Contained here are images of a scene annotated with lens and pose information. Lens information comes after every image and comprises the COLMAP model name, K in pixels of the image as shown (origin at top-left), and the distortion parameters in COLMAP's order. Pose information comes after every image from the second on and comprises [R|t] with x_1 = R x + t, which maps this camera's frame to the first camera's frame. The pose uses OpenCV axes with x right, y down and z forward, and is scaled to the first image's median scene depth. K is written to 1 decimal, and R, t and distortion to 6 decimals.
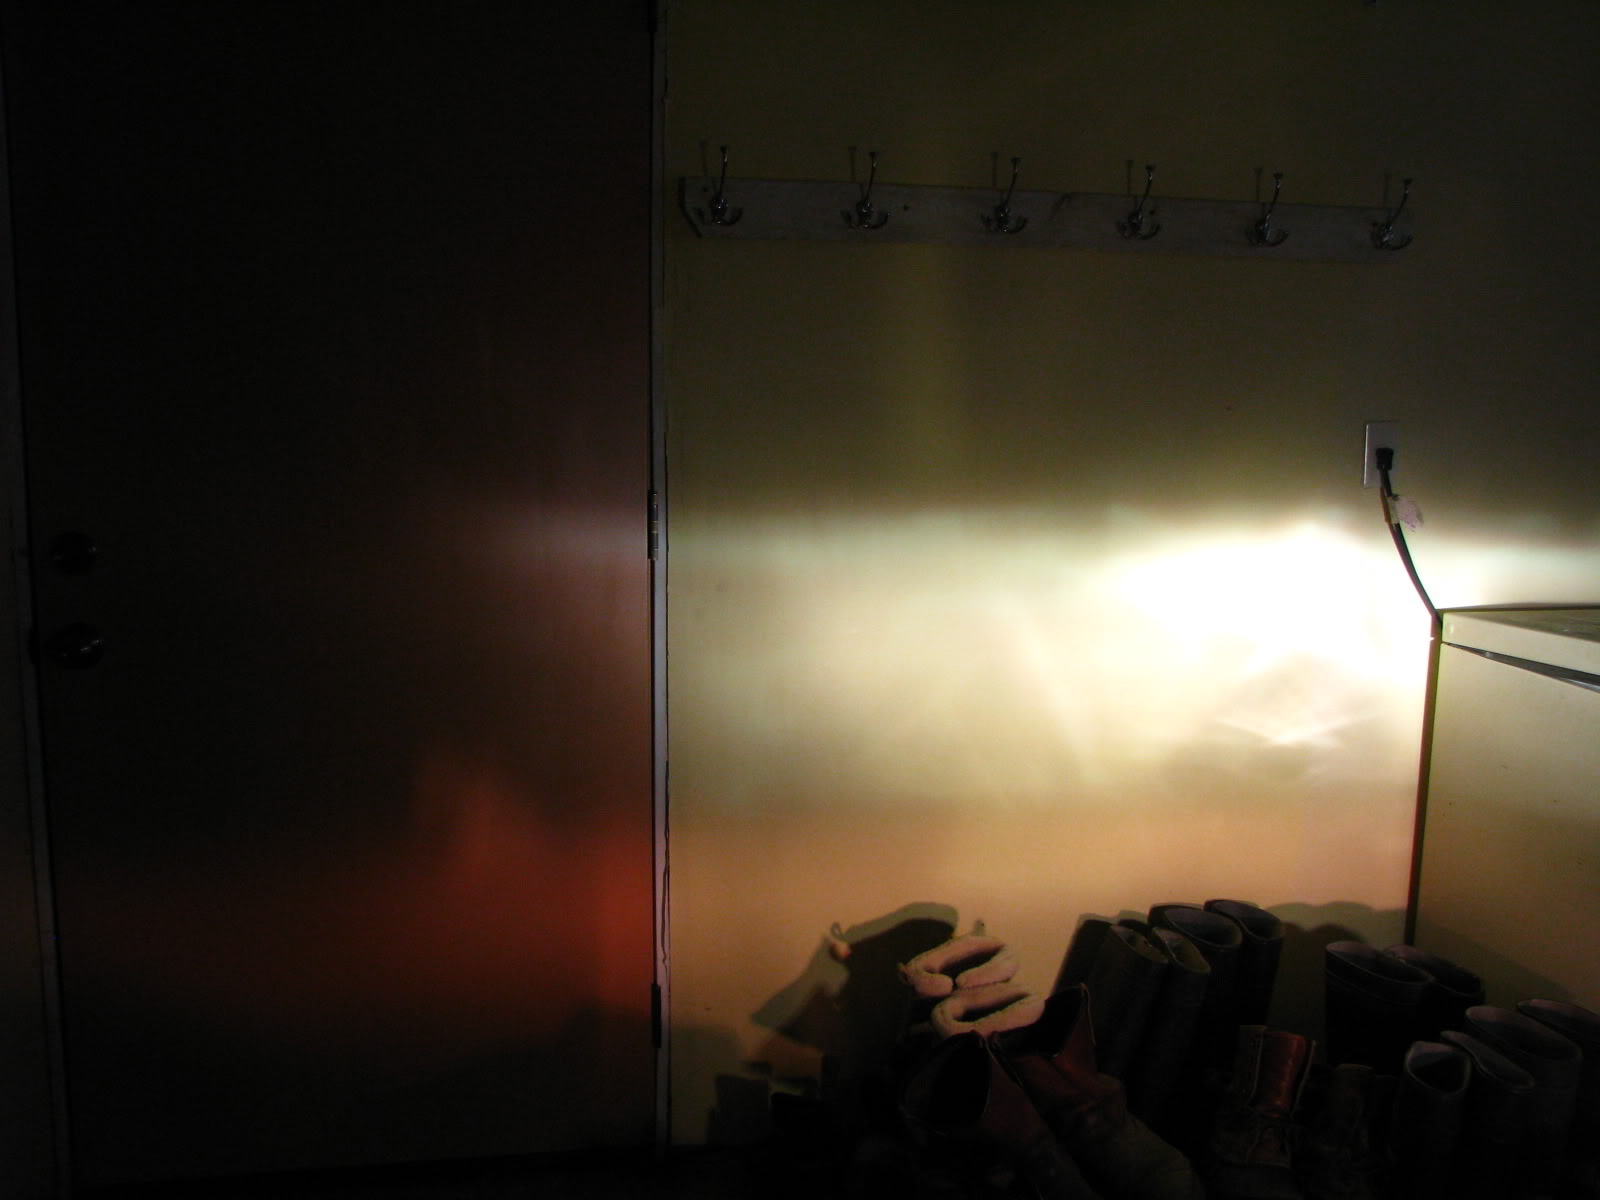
lens RADIAL K [[1688.5, 0, 801.0], [0, 1688.5, 594.4], [0, 0, 1]] dist [-0.087104, 0.000000]
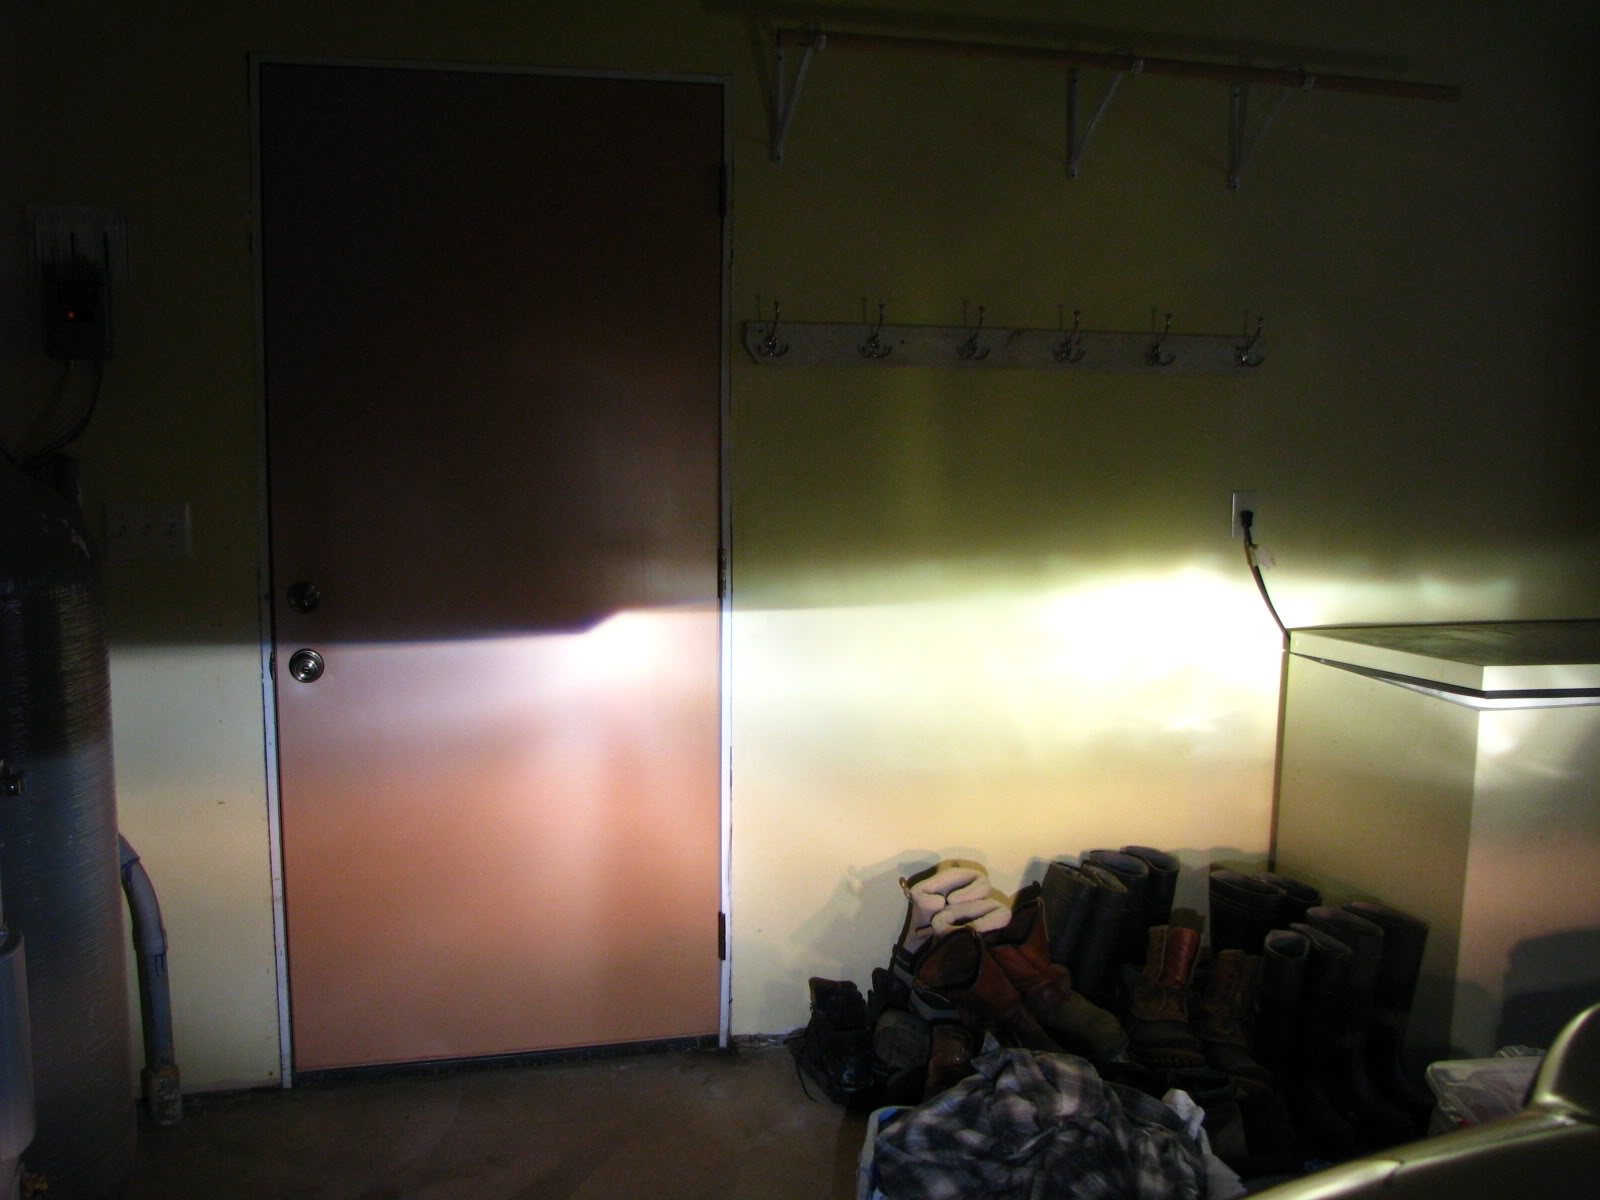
lens RADIAL K [[1688.5, 0, 799.6], [0, 1688.5, 604.6], [0, 0, 1]] dist [-0.087104, 0.000000]
pose [[0.997728, -0.009483, 0.066706, -0.116459], [0.010228, 0.999889, -0.010835, 0.000173], [-0.066596, 0.011493, 0.997714, -0.372037]]
